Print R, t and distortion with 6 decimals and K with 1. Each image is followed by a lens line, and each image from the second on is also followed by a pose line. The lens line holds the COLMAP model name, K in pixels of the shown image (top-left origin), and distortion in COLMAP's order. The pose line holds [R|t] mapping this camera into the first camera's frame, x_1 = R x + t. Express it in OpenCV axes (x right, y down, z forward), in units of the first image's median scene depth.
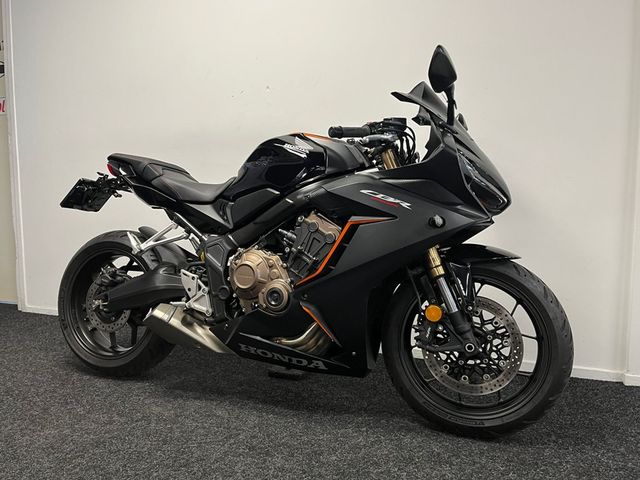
lens RADIAL K [[546.8, 0, 317.1], [0, 546.8, 240.0], [0, 0, 1]] dist [0.054909, -0.025265]
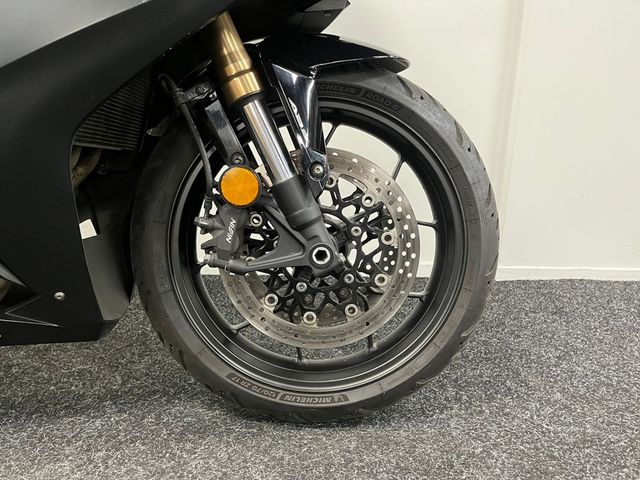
lens RADIAL K [[498.0, 0, 319.2], [0, 498.0, 240.3], [0, 0, 1]] dist [0.048204, -0.039396]
pose [[0.933363, -0.085927, 0.348496, 0.117284], [0.027352, 0.985126, 0.169640, 0.099833], [-0.357890, -0.148804, 0.921831, 0.549436]]
